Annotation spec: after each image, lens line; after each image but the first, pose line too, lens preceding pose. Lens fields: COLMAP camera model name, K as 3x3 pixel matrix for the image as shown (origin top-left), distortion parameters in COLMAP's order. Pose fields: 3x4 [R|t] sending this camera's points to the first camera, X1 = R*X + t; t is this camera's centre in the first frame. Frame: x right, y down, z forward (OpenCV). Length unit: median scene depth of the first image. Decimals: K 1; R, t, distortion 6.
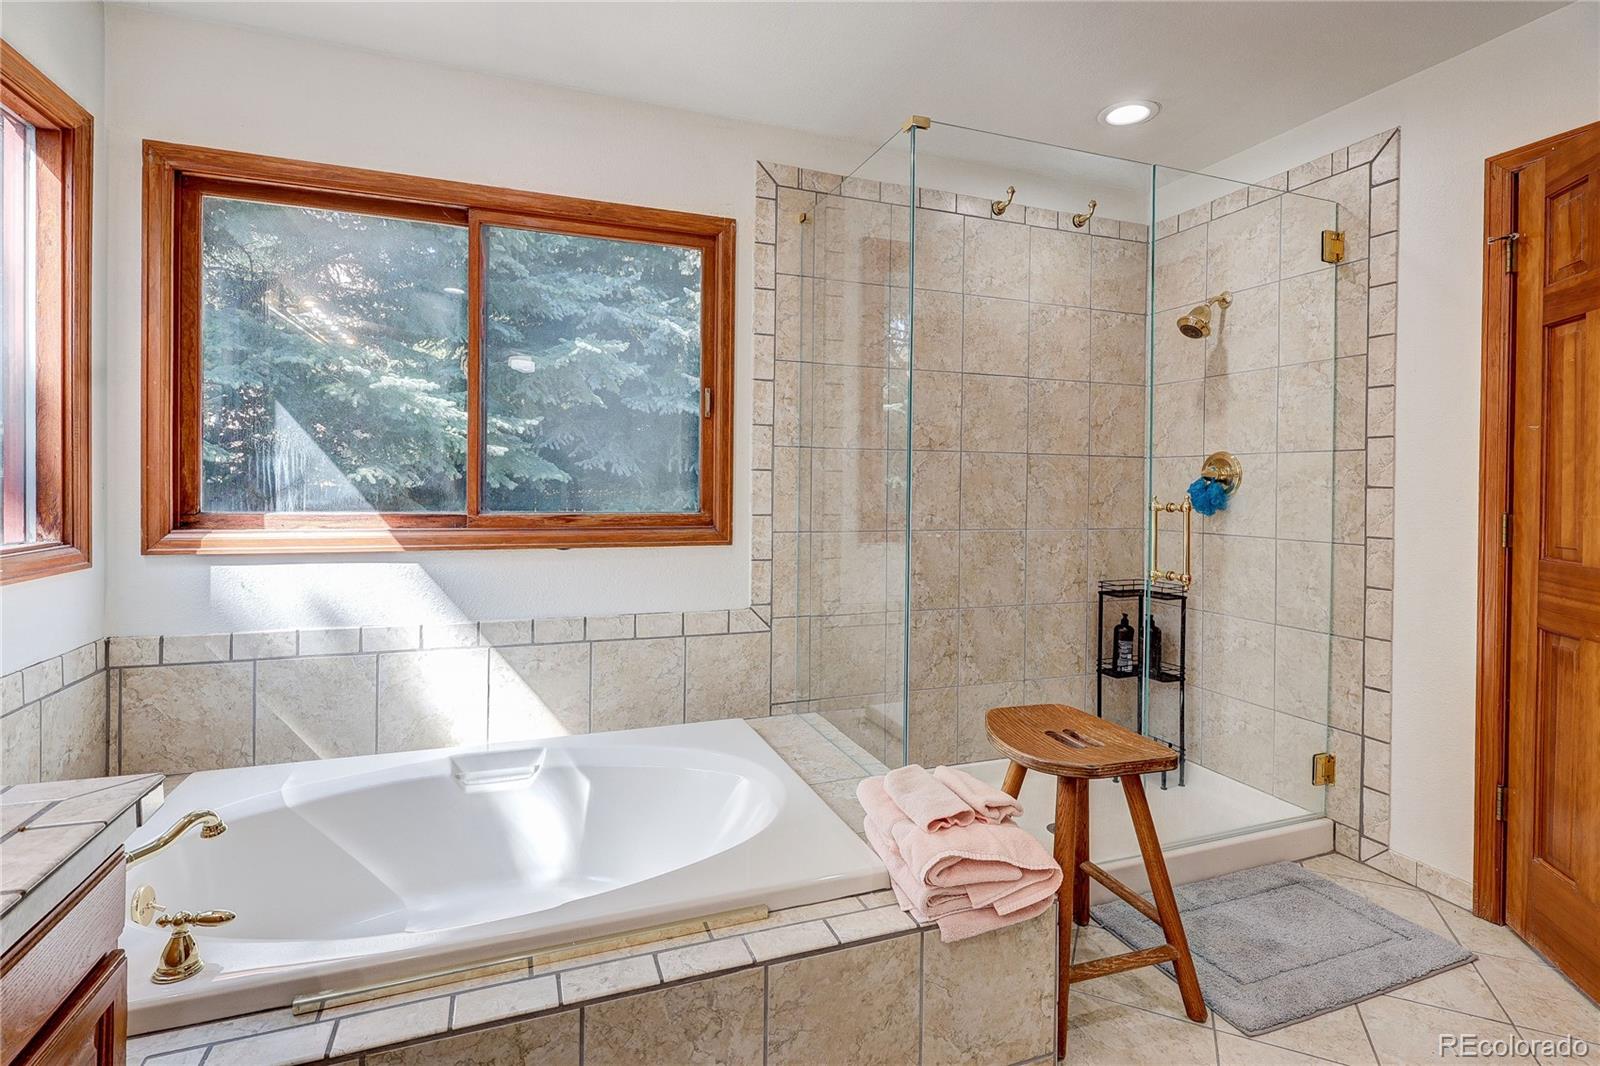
lens RADIAL K [[757.2, 0, 799.7], [0, 757.2, 508.8], [0, 0, 1]] dist [-0.004858, 0.000902]
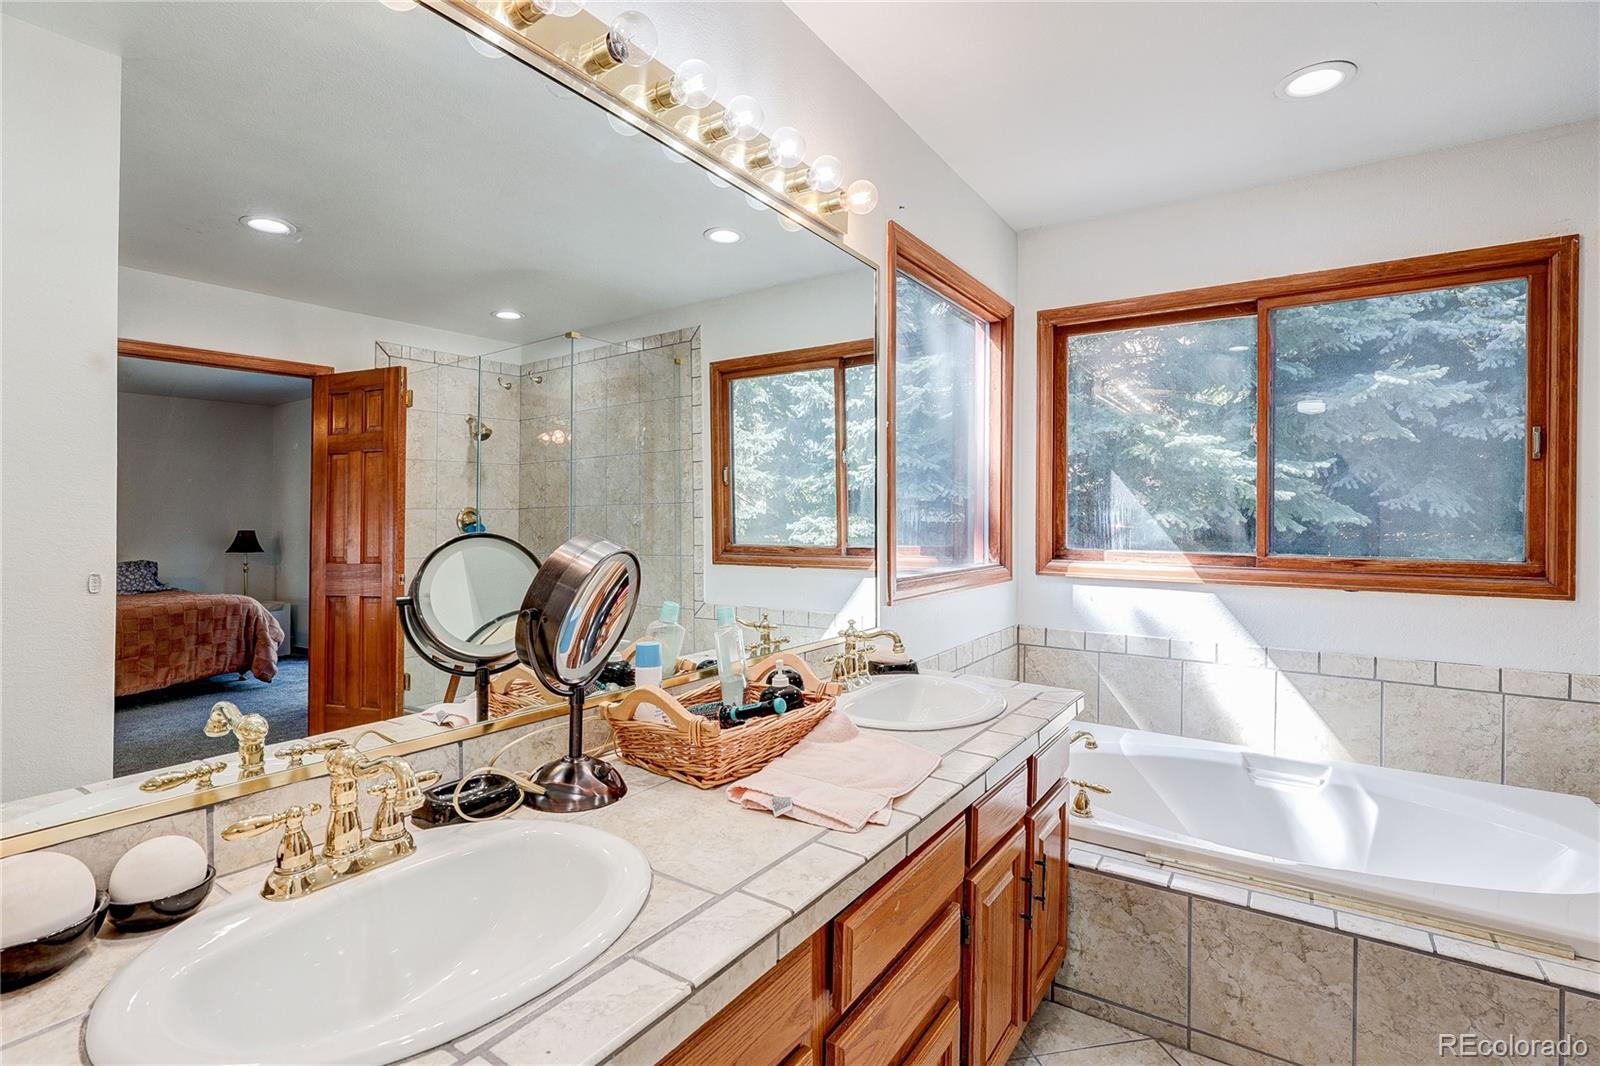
lens RADIAL K [[757.2, 0, 799.7], [0, 757.2, 508.8], [0, 0, 1]] dist [-0.004858, 0.000902]
pose [[0.583059, -0.016645, -0.812259, 0.106758], [-0.026543, 0.998866, -0.039522, -0.000609], [0.811996, 0.044603, 0.581956, -0.273092]]
